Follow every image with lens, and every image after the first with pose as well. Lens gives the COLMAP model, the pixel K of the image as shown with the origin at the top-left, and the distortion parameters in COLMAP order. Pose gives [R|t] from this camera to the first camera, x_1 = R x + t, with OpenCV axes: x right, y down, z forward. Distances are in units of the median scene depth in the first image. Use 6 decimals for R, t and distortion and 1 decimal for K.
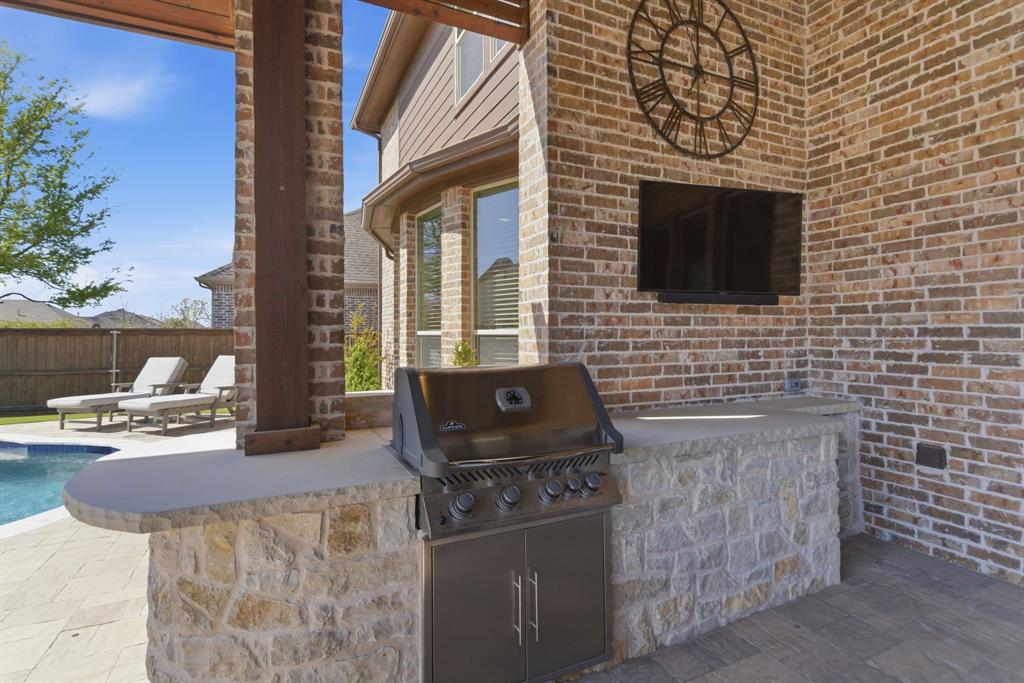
lens RADIAL K [[504.1, 0, 514.2], [0, 504.1, 337.0], [0, 0, 1]] dist [0.004154, 0.000694]
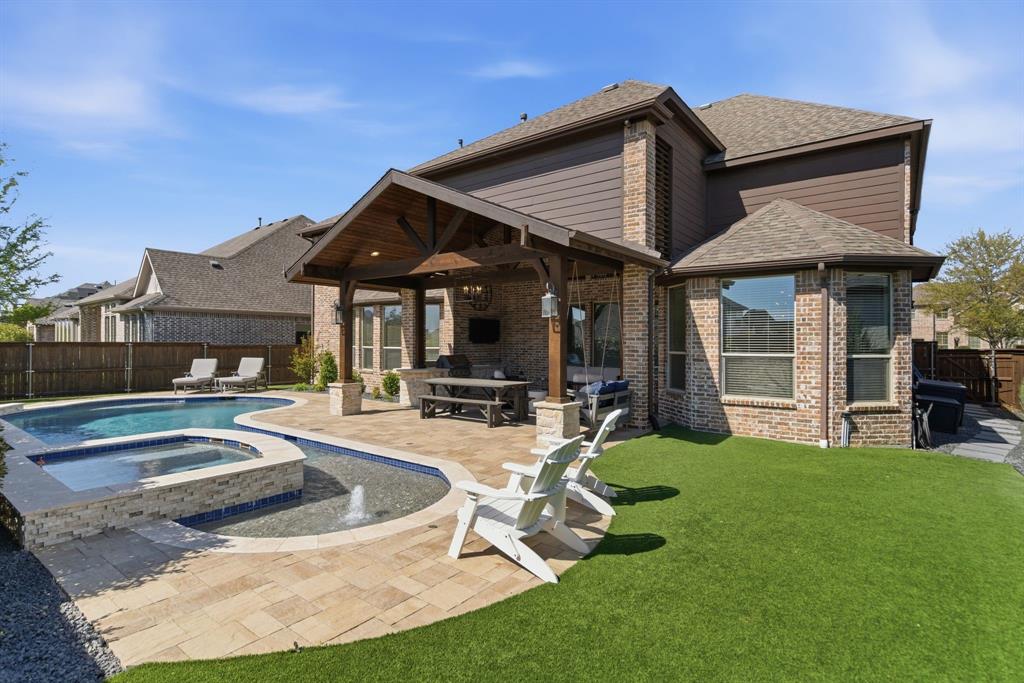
lens RADIAL K [[504.1, 0, 509.6], [0, 504.1, 341.9], [0, 0, 1]] dist [0.004154, 0.000694]
pose [[0.890971, 0.011627, 0.453911, -1.432691], [-0.006961, 0.999904, -0.011948, -0.020457], [-0.454006, 0.007486, 0.890967, -3.121220]]
